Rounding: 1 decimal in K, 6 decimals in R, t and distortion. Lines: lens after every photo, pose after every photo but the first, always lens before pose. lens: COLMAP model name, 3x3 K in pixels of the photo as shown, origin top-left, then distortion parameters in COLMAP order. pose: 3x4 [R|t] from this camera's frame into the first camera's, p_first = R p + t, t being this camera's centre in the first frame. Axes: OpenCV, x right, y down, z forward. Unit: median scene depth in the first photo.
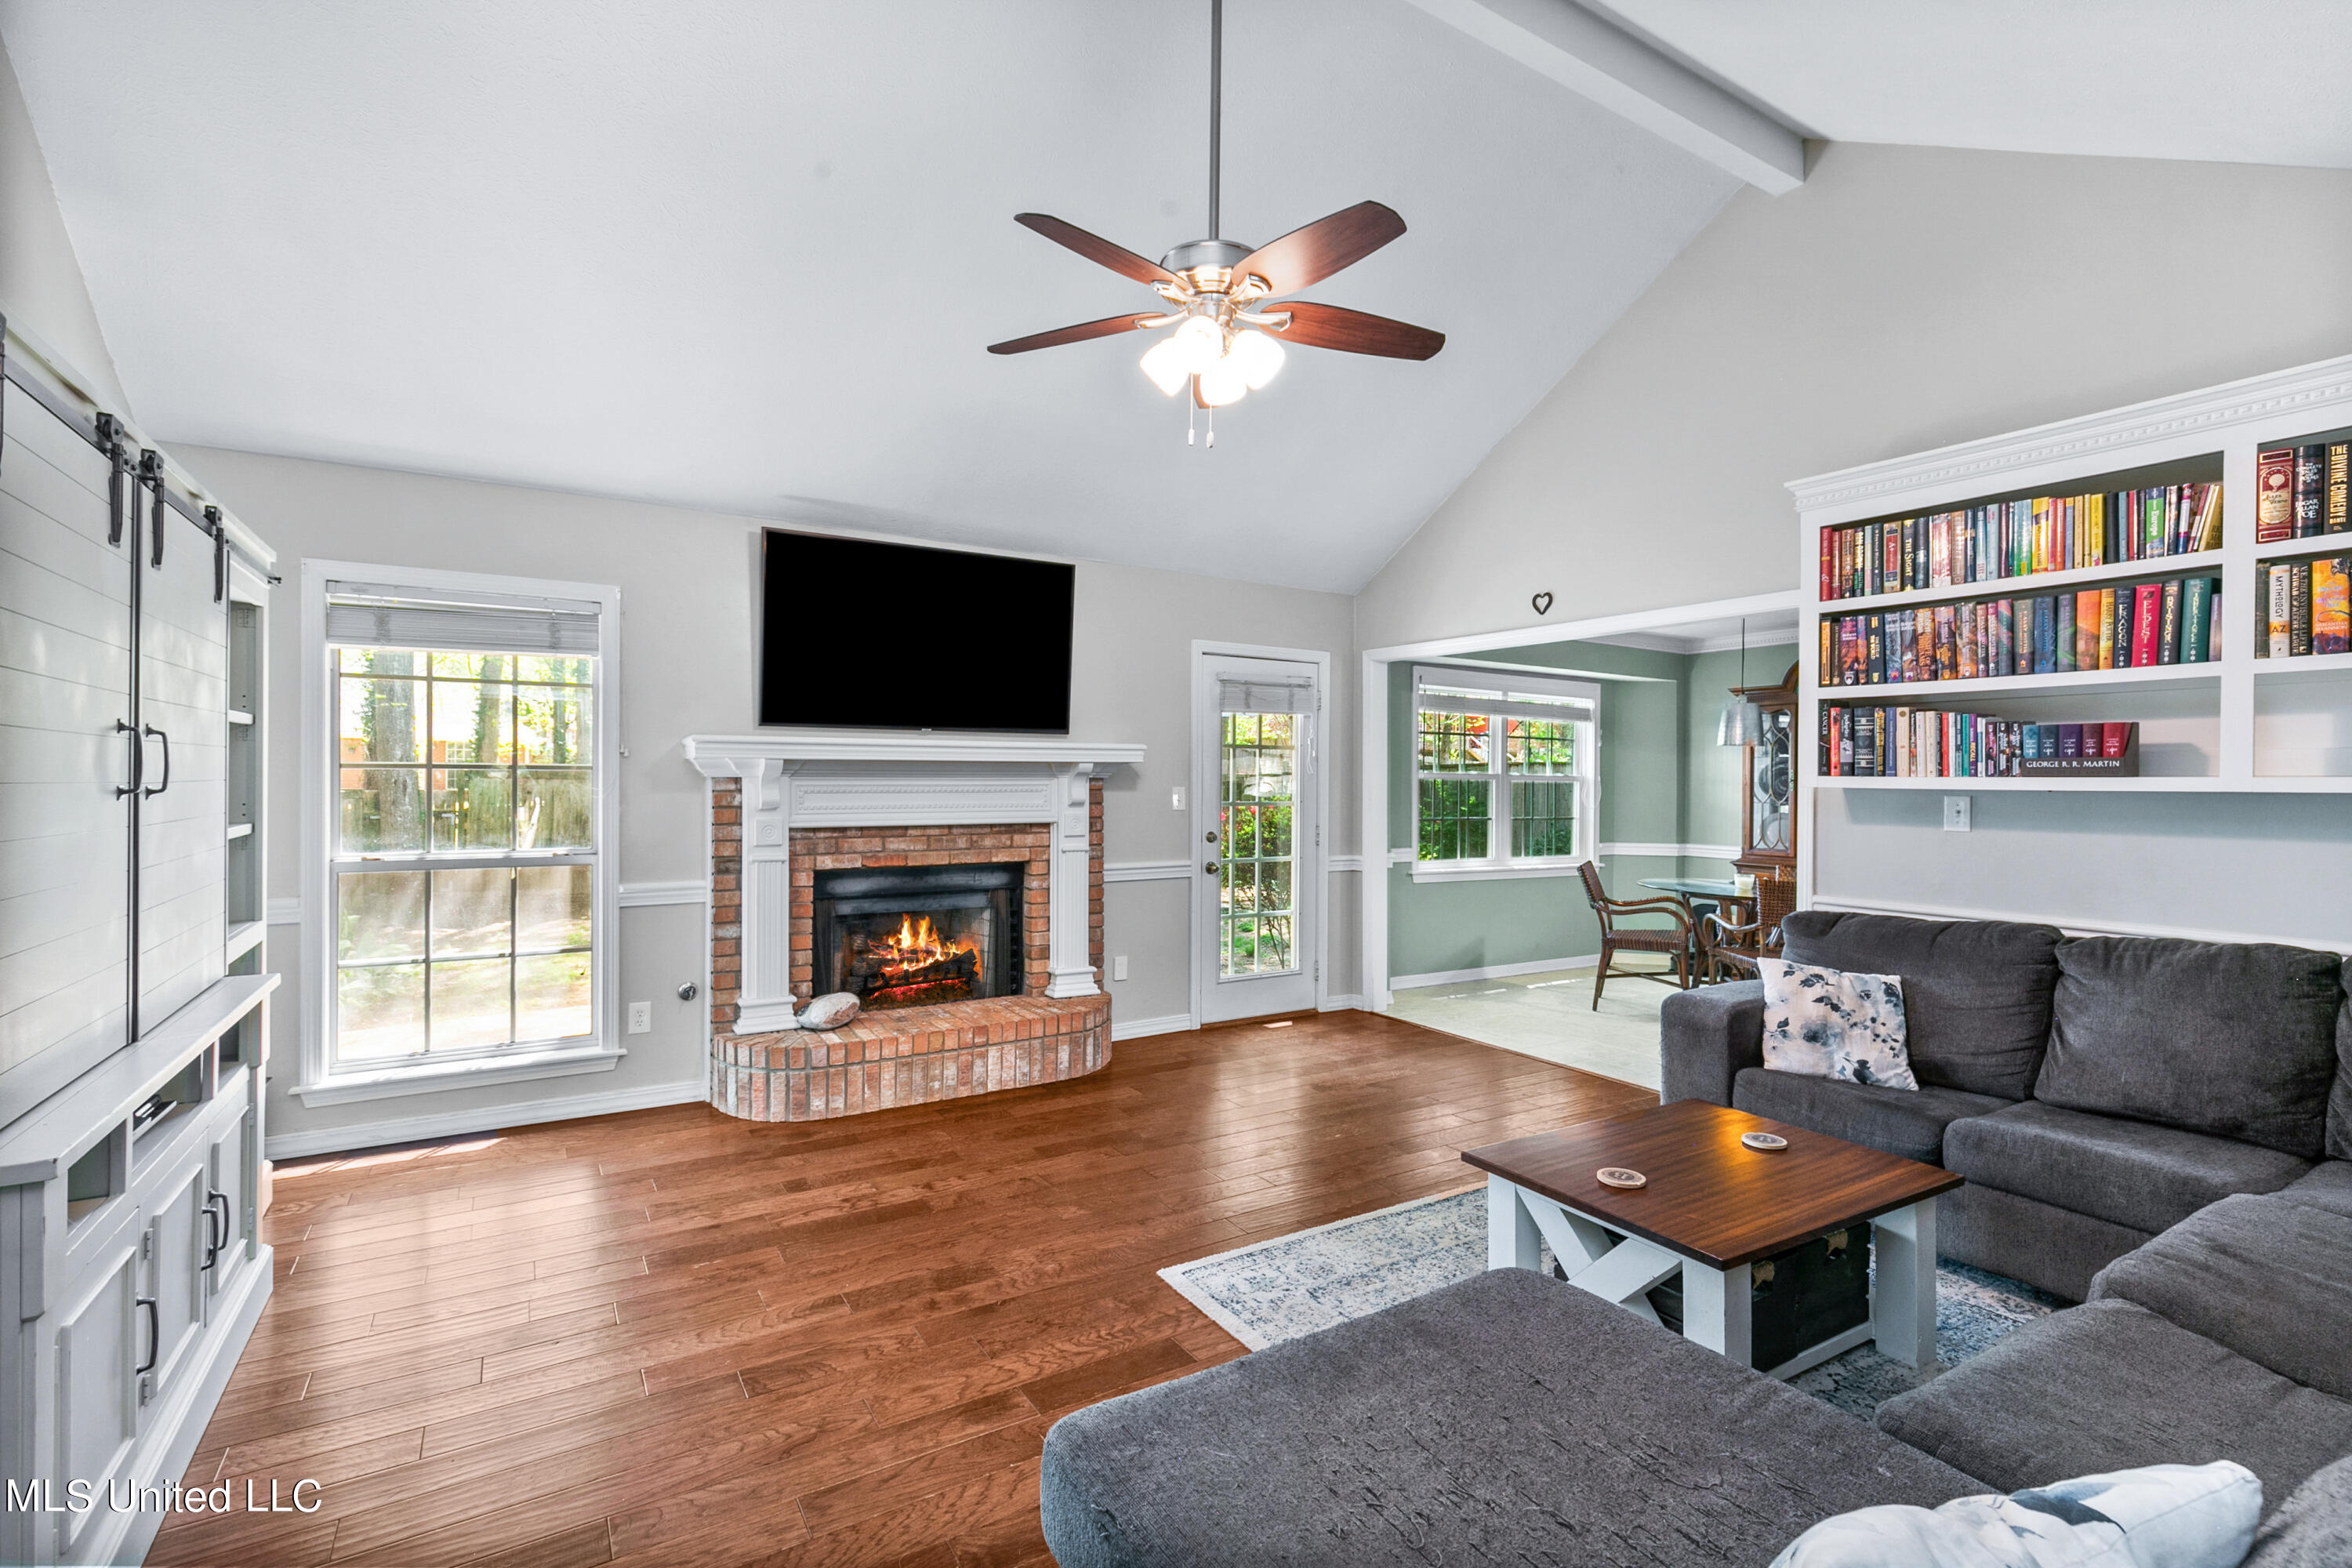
lens RADIAL K [[1064.2, 0, 1176.0], [0, 1064.2, 784.0], [0, 0, 1]] dist [0.002651, -0.000033]
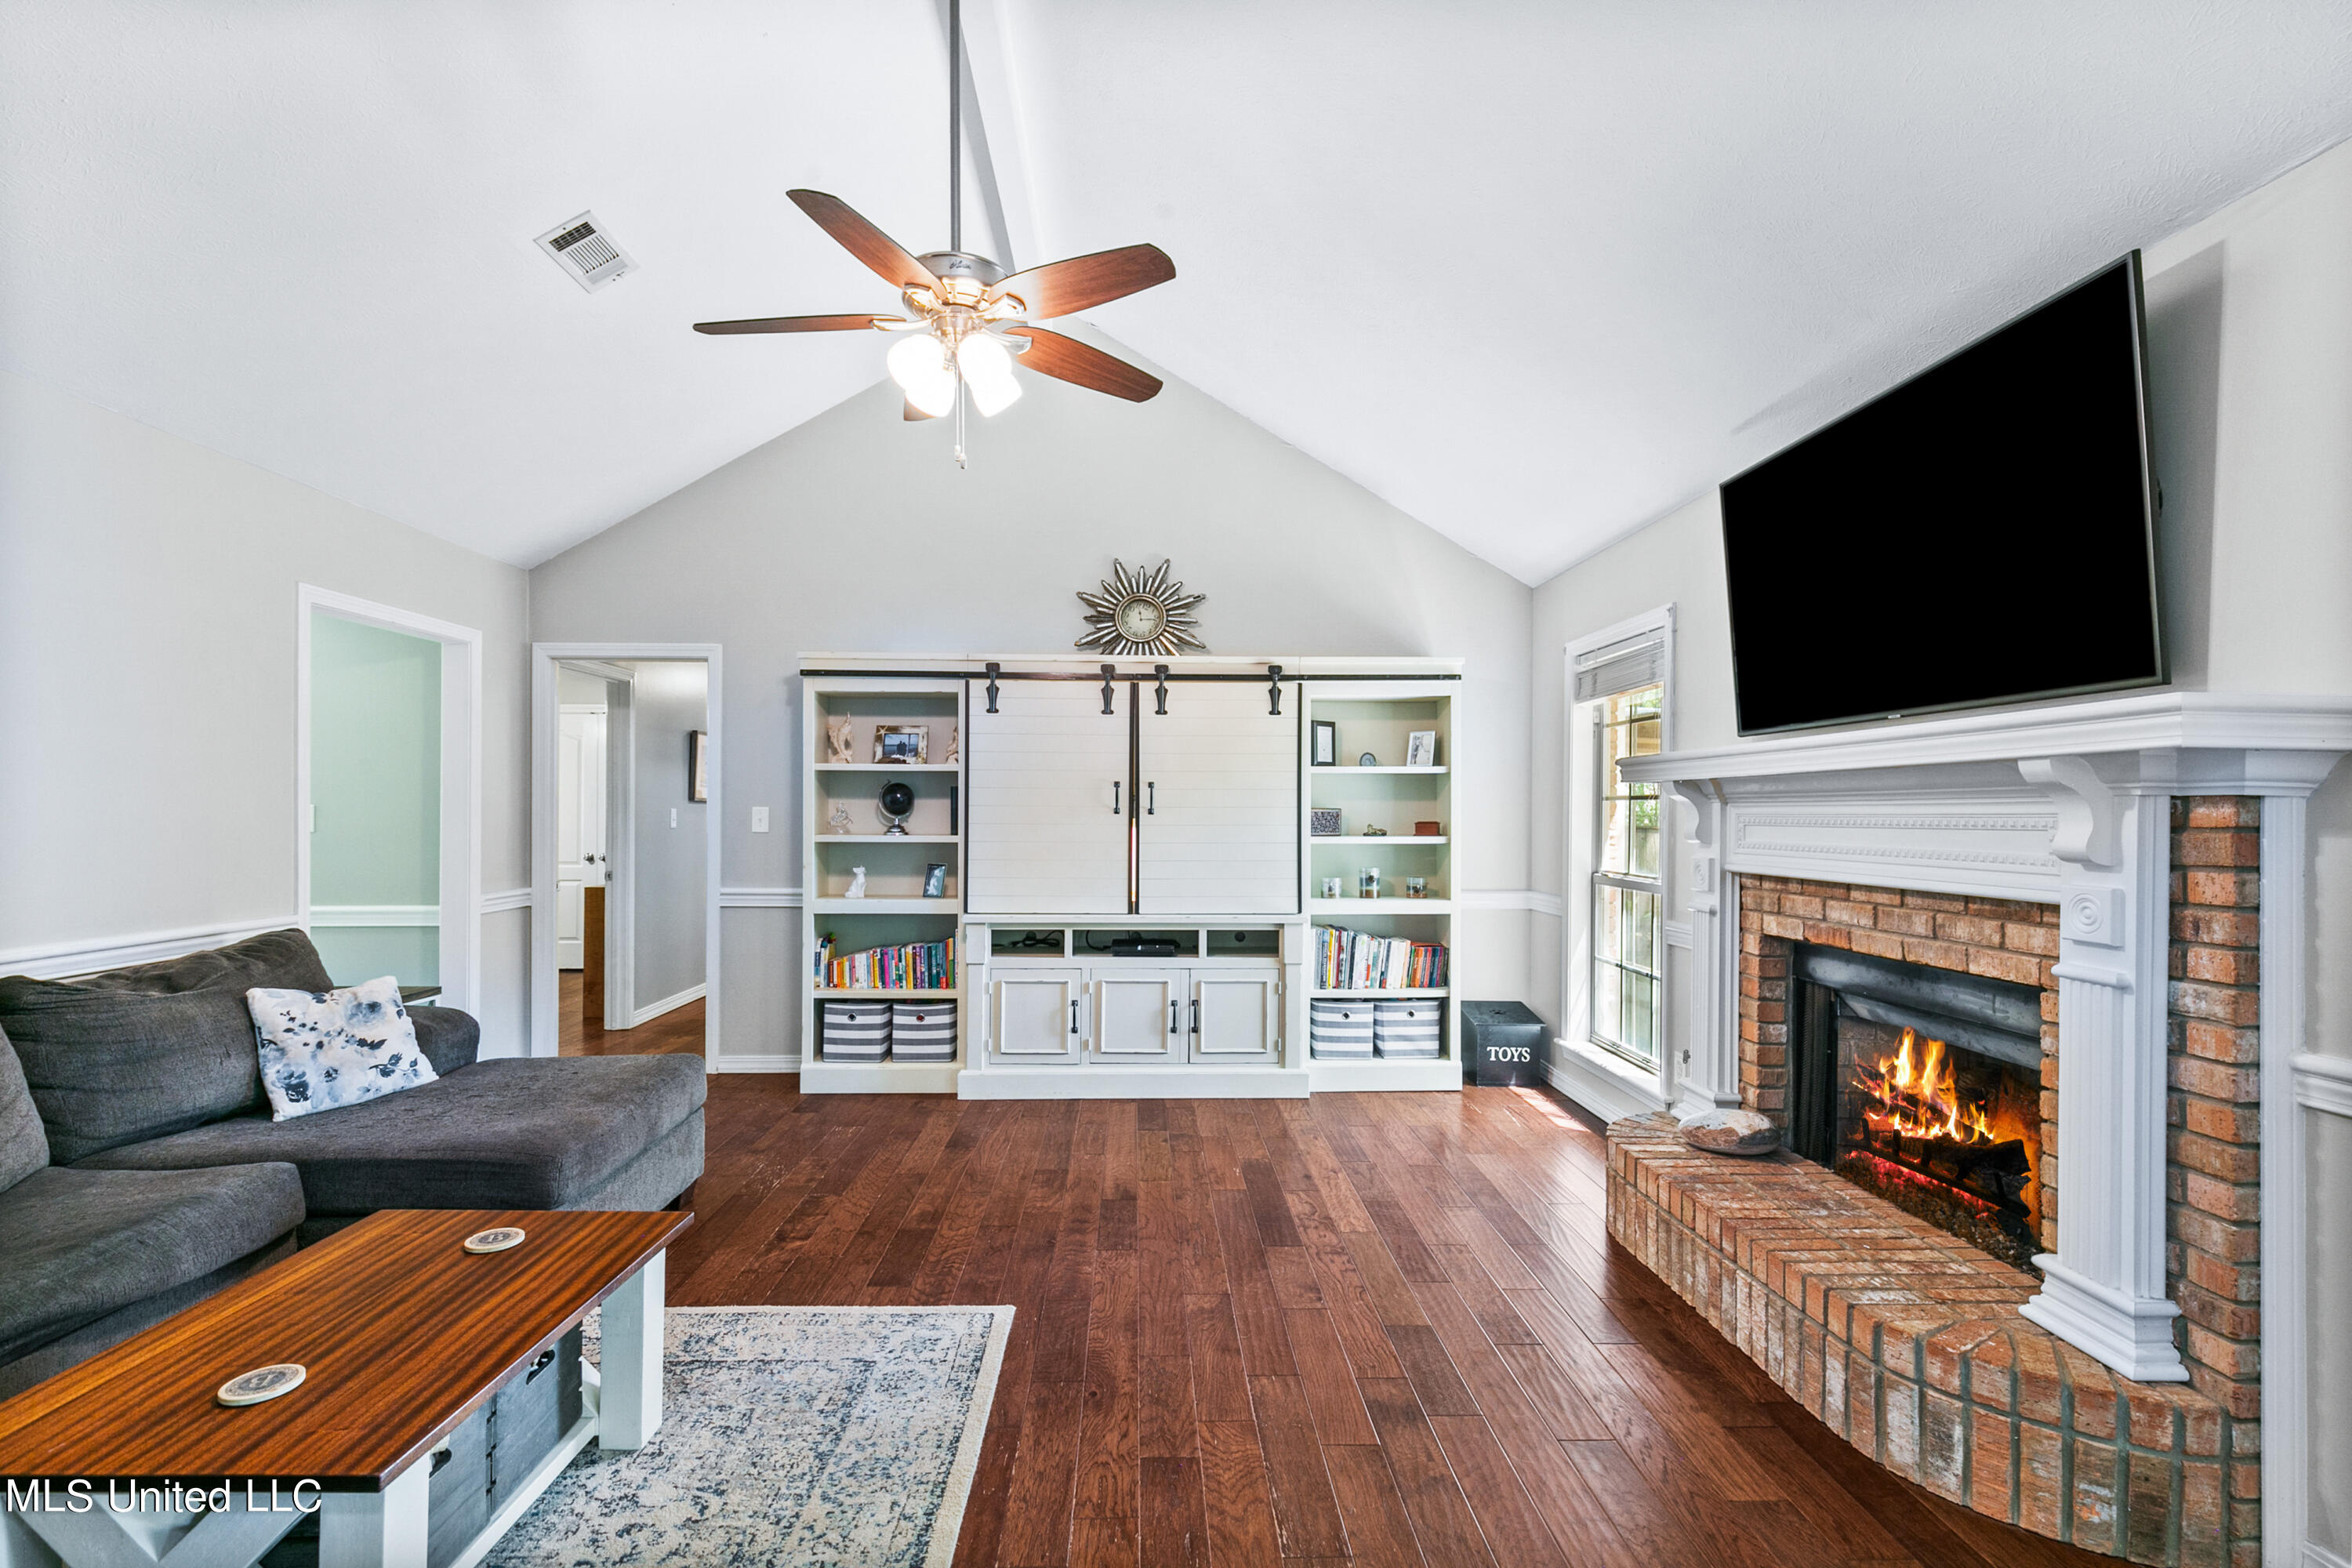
lens RADIAL K [[1062.5, 0, 1167.4], [0, 1062.5, 813.5], [0, 0, 1]] dist [0.000487, -0.000082]
pose [[-0.503400, -0.006474, -0.864029, 0.615489], [-0.013903, 0.999903, 0.000609, 0.007089], [0.863942, 0.012319, -0.503441, 1.315059]]
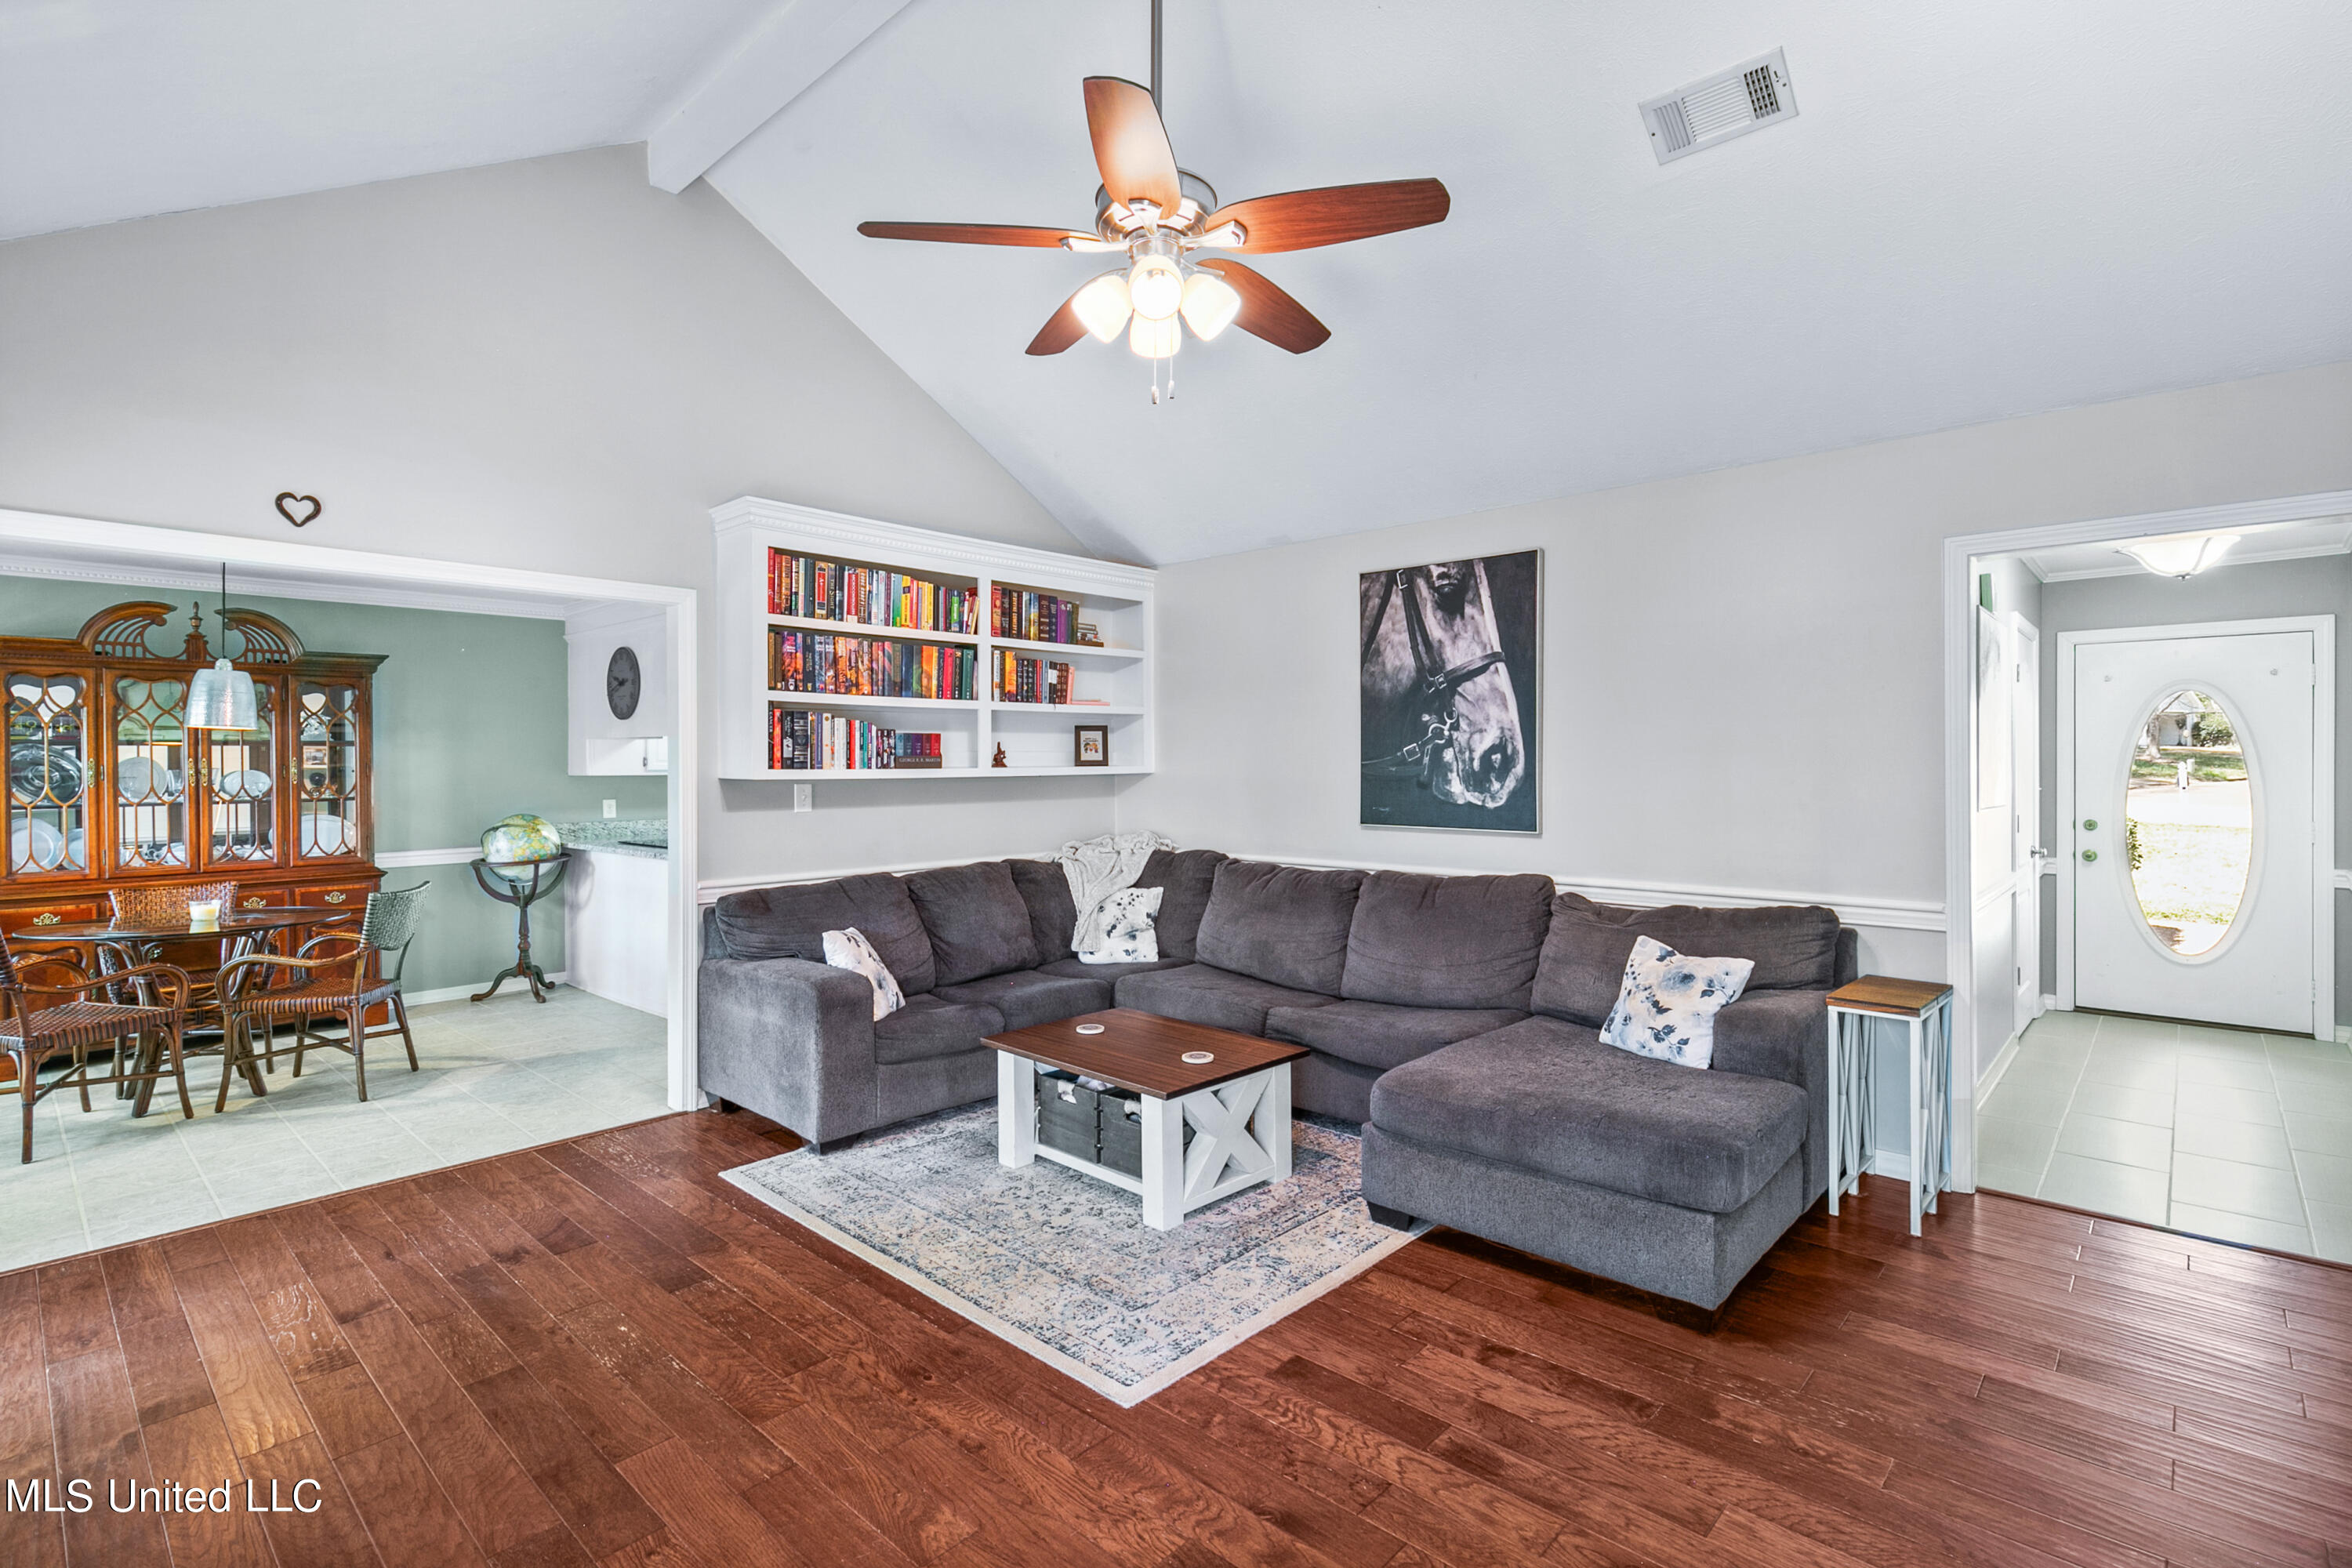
lens RADIAL K [[1097.9, 0, 1171.6], [0, 1097.9, 758.6], [0, 0, 1]] dist [0.004285, 0.000144]
pose [[-0.261615, 0.000476, 0.965172, -0.668557], [0.007829, 0.999968, 0.001629, -0.018802], [-0.965141, 0.007982, -0.261610, 0.968426]]
